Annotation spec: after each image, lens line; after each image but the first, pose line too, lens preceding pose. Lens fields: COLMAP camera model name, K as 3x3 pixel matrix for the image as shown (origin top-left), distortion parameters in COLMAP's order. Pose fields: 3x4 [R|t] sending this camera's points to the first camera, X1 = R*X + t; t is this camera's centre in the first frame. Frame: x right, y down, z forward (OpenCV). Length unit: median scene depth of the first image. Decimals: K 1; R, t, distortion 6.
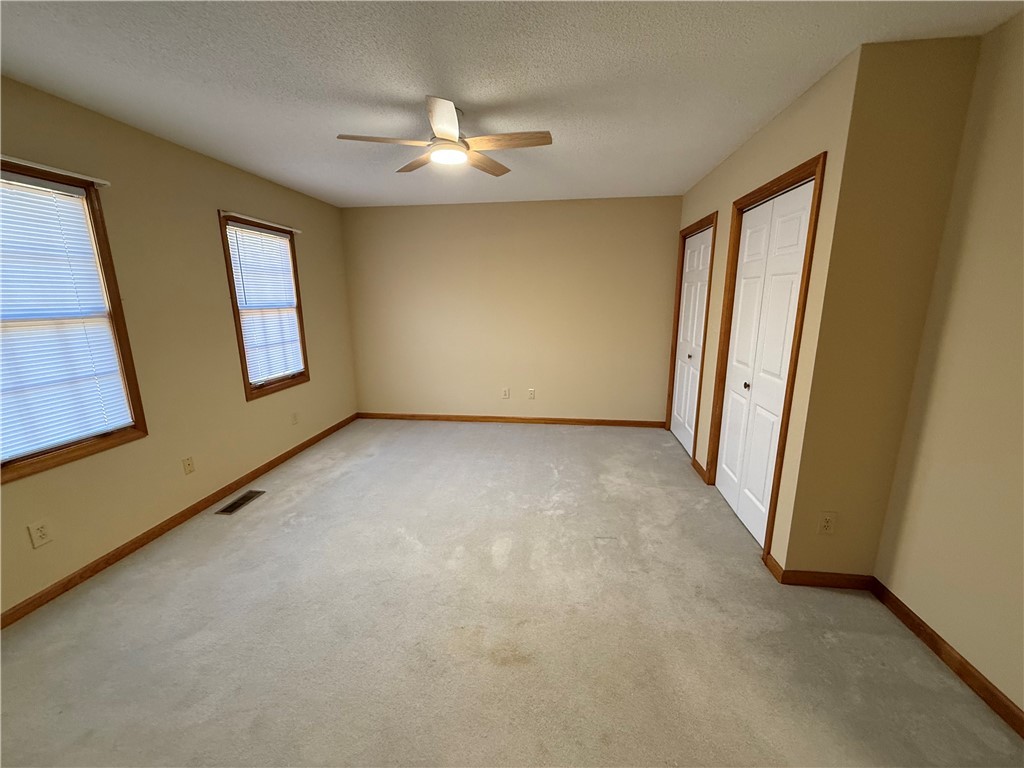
lens RADIAL K [[407.2, 0, 512.0], [0, 407.2, 384.0], [0, 0, 1]] dist [0.001260, -0.000008]
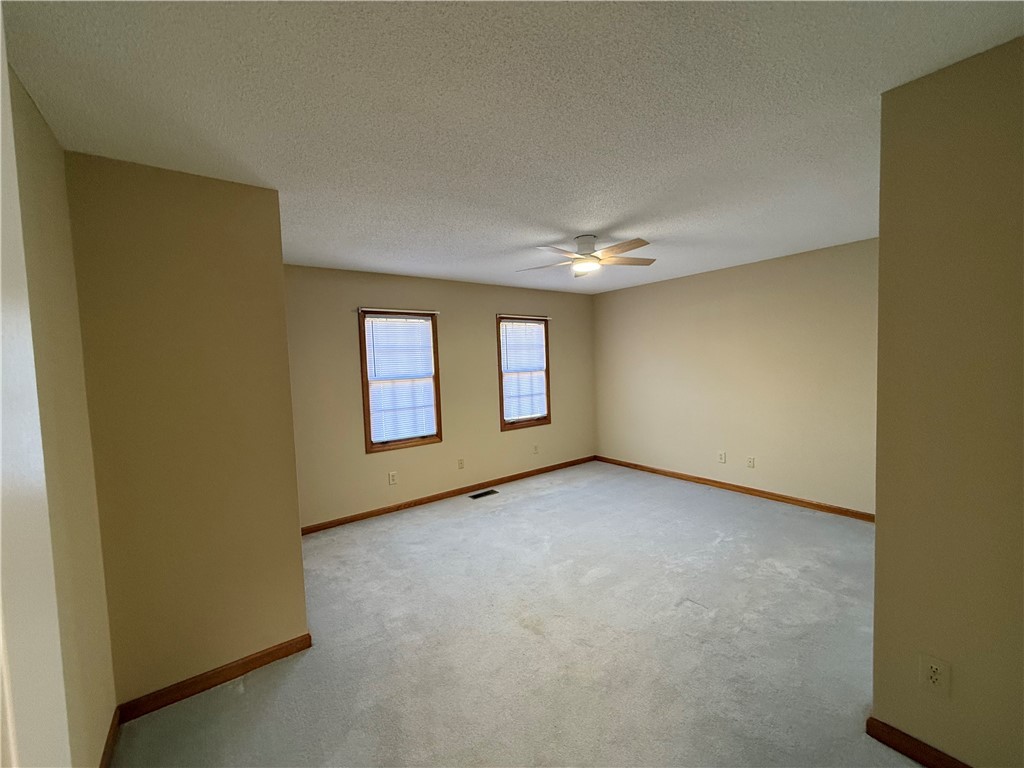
lens RADIAL K [[407.2, 0, 512.0], [0, 407.2, 384.0], [0, 0, 1]] dist [0.001260, -0.000008]
pose [[0.696019, 0.022209, -0.717680, 0.458947], [-0.120541, 0.988950, -0.086299, -0.006698], [0.707833, 0.146576, 0.691005, -0.057717]]
